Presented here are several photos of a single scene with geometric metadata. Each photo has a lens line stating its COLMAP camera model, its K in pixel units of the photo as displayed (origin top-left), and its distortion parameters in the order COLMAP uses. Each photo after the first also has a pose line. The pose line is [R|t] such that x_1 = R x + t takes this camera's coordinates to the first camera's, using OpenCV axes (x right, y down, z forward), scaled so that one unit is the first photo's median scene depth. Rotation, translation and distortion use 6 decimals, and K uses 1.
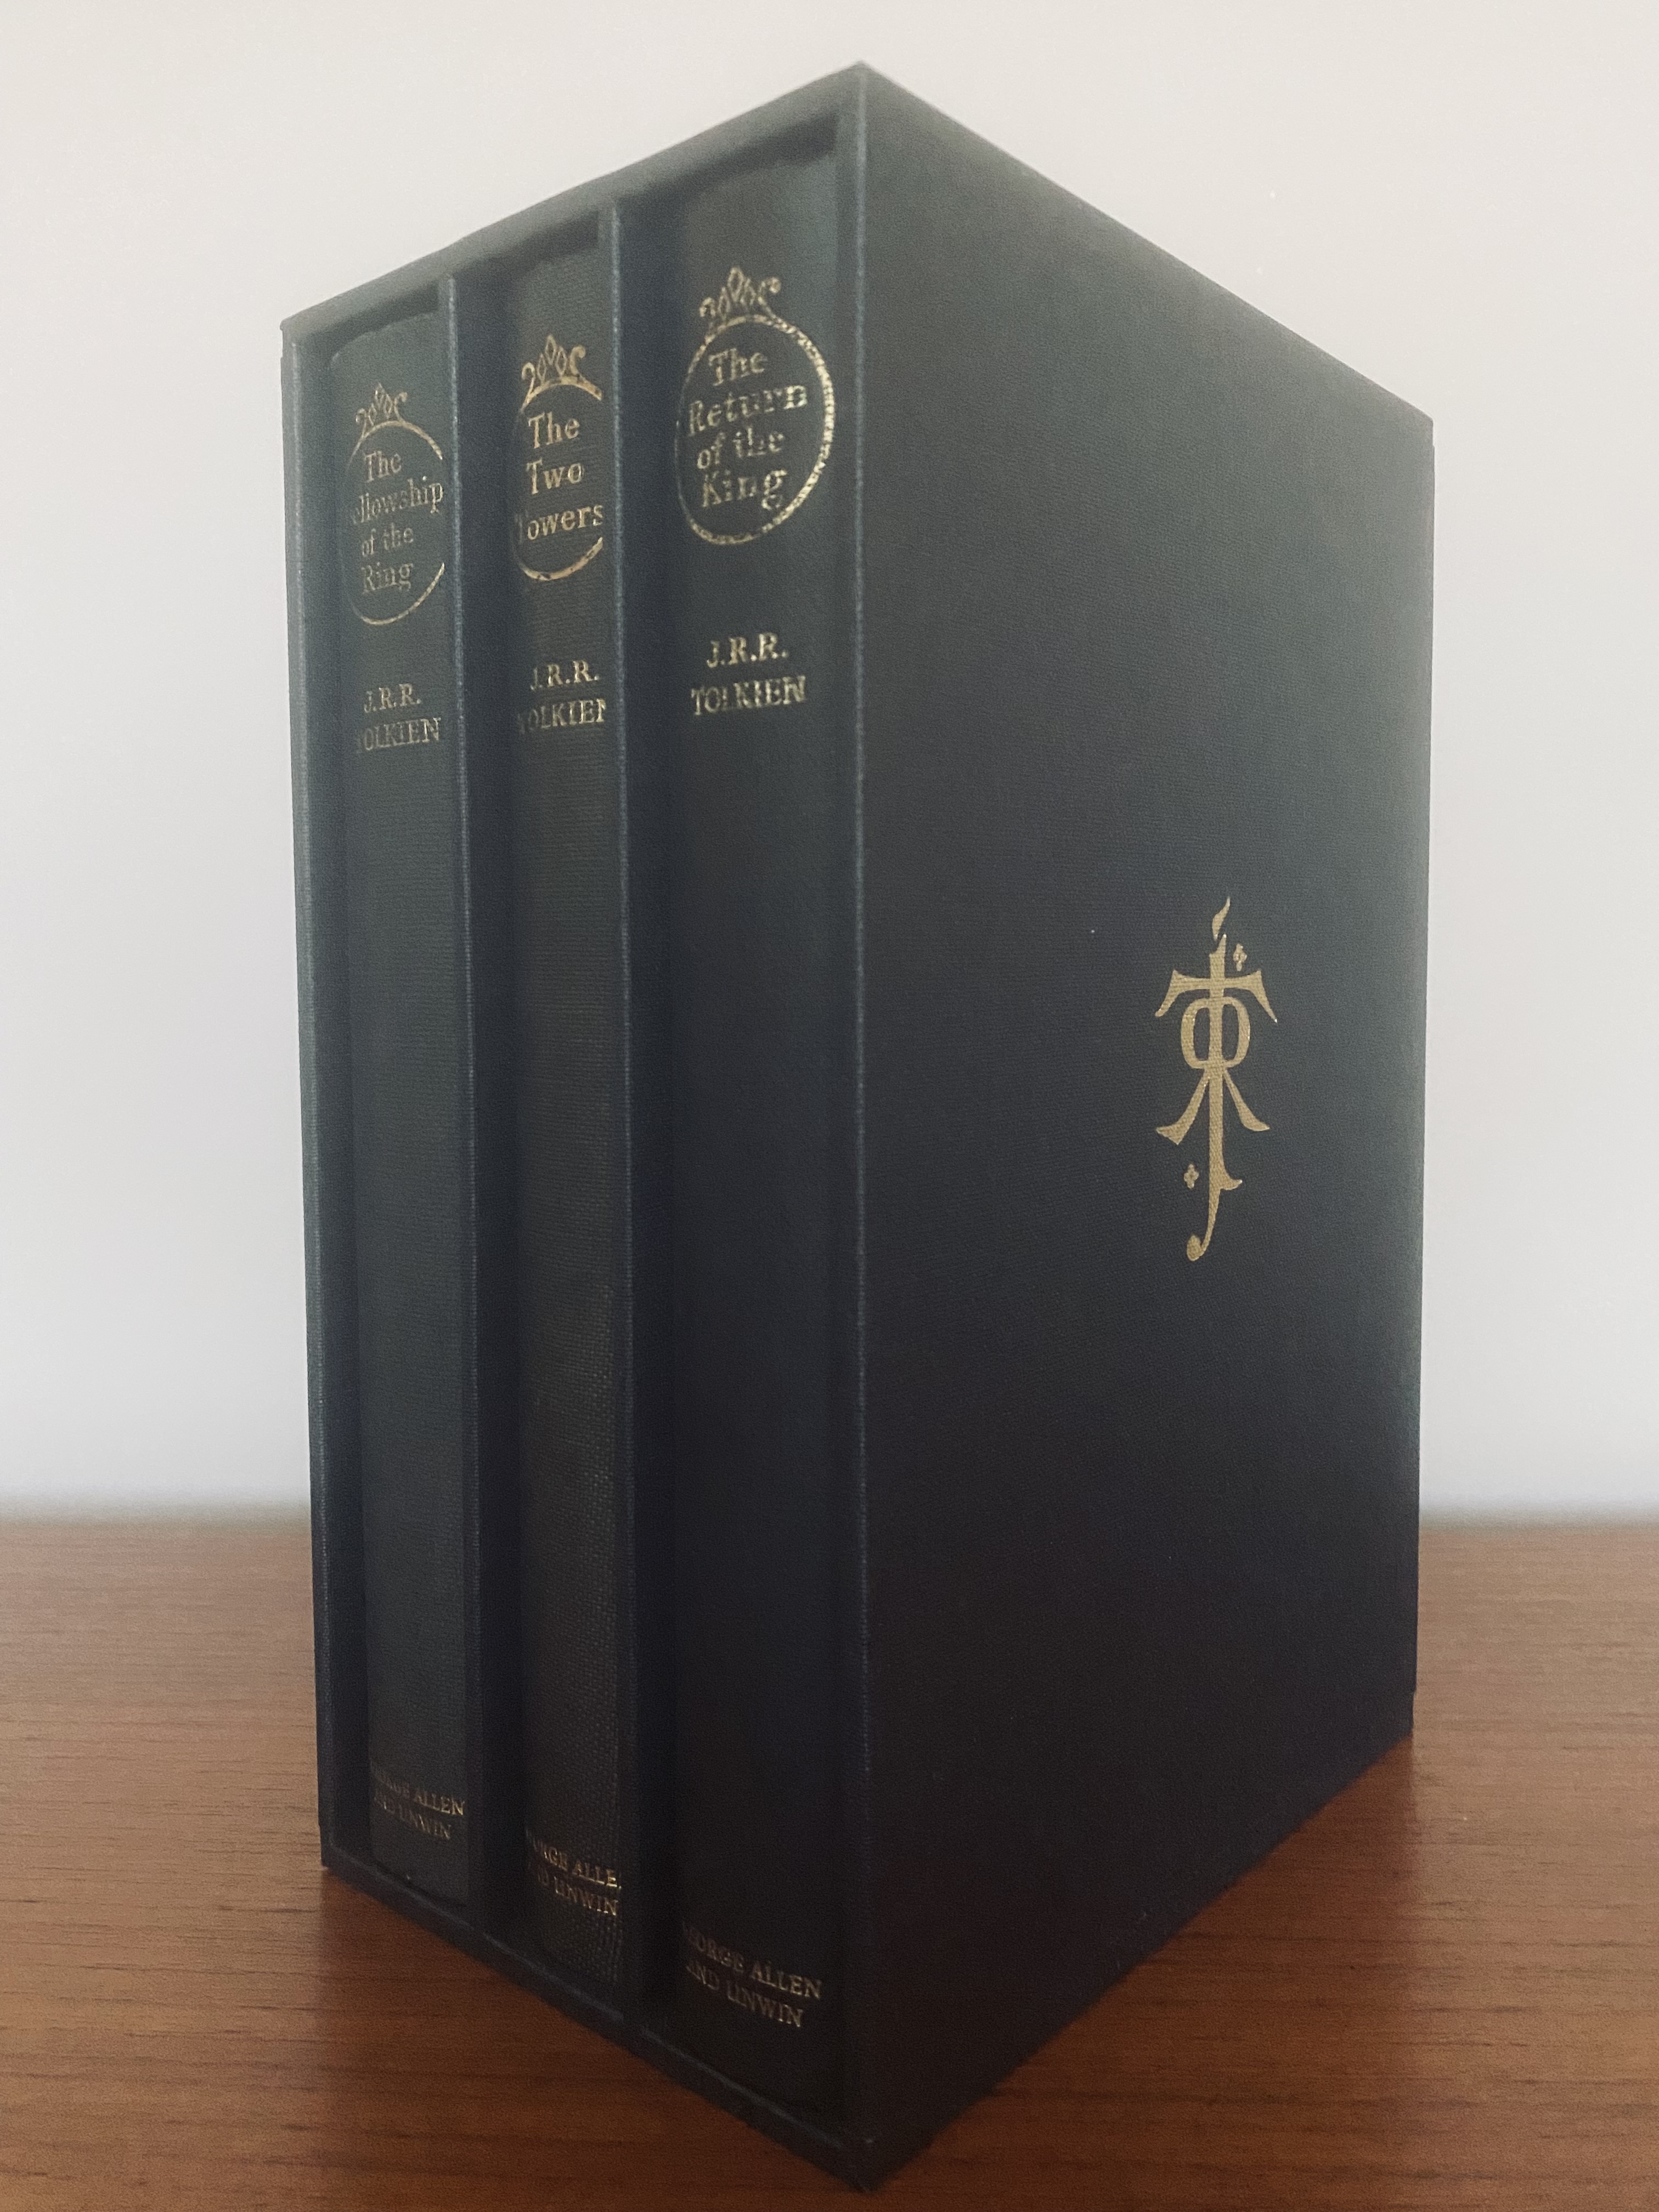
lens RADIAL K [[1673.8, 0, 830.9], [0, 1673.8, 1108.8], [0, 0, 1]] dist [-0.015599, -0.011497]
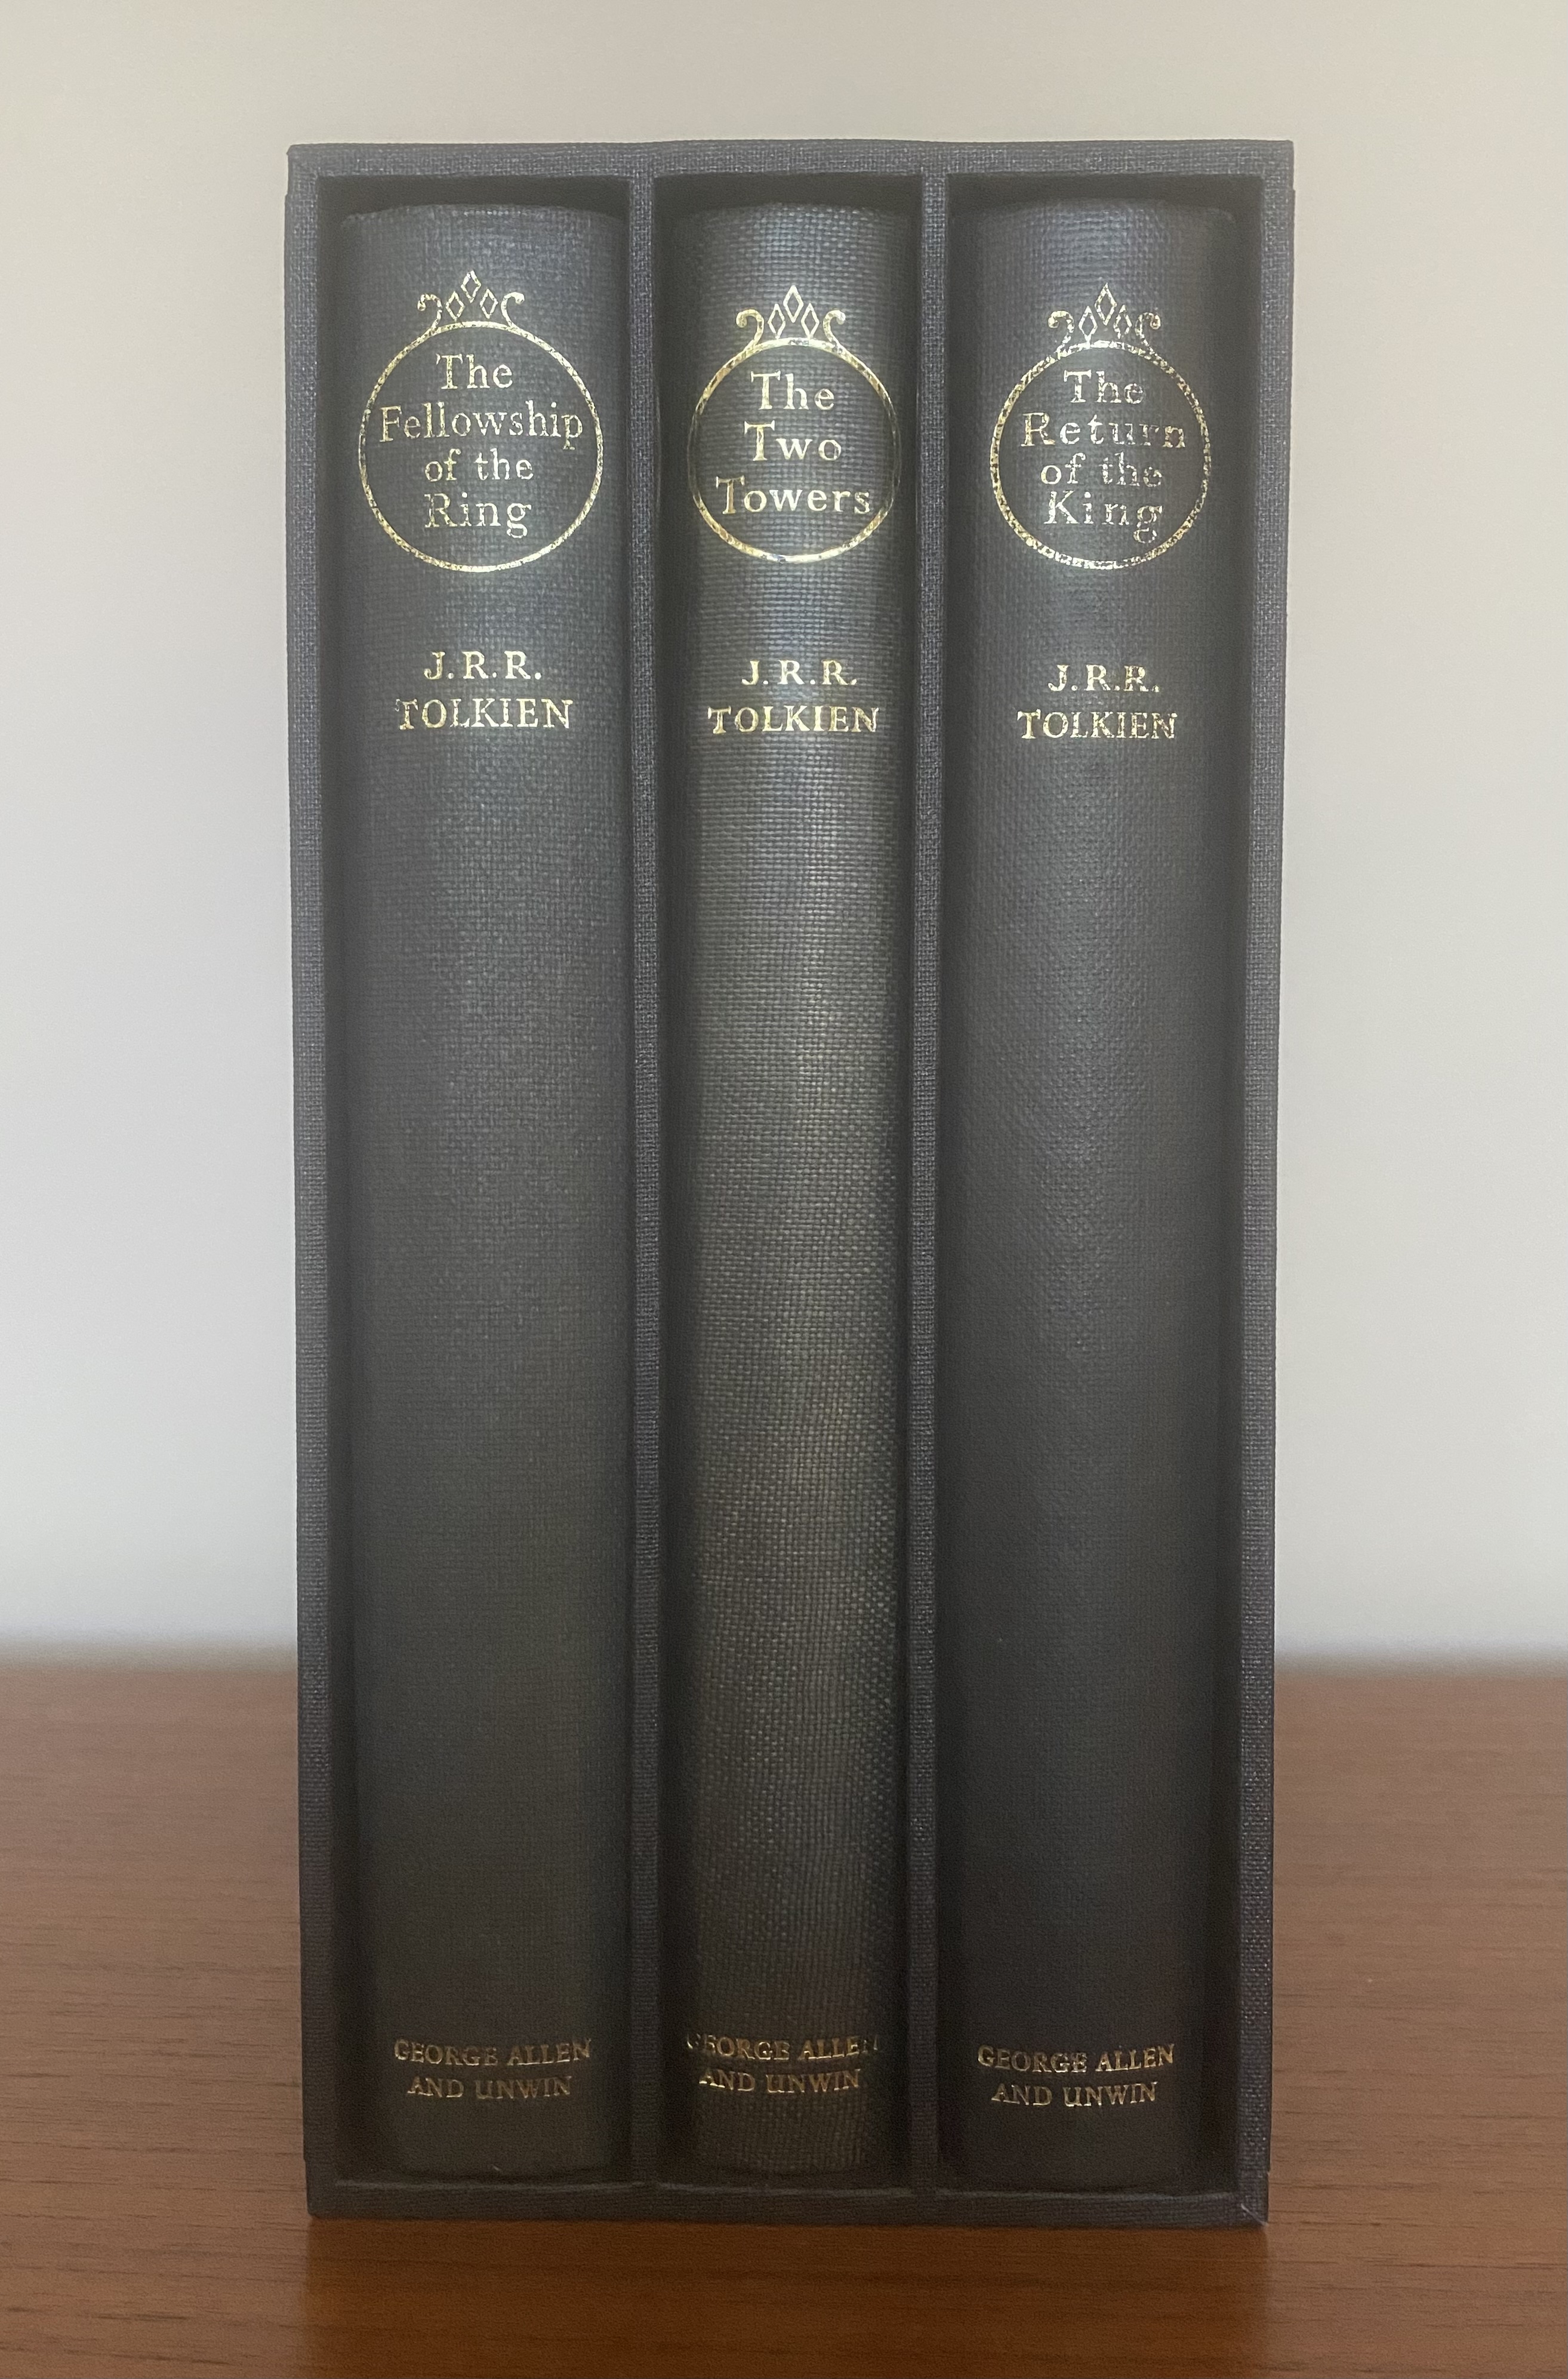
lens RADIAL K [[1777.5, 0, 781.6], [0, 1777.5, 1179.8], [0, 0, 1]] dist [-0.014436, -0.017074]
pose [[0.776421, -0.027920, 0.629596, -0.781204], [0.049067, 0.998664, -0.016223, 0.021981], [-0.628302, 0.043488, 0.776753, 0.299983]]
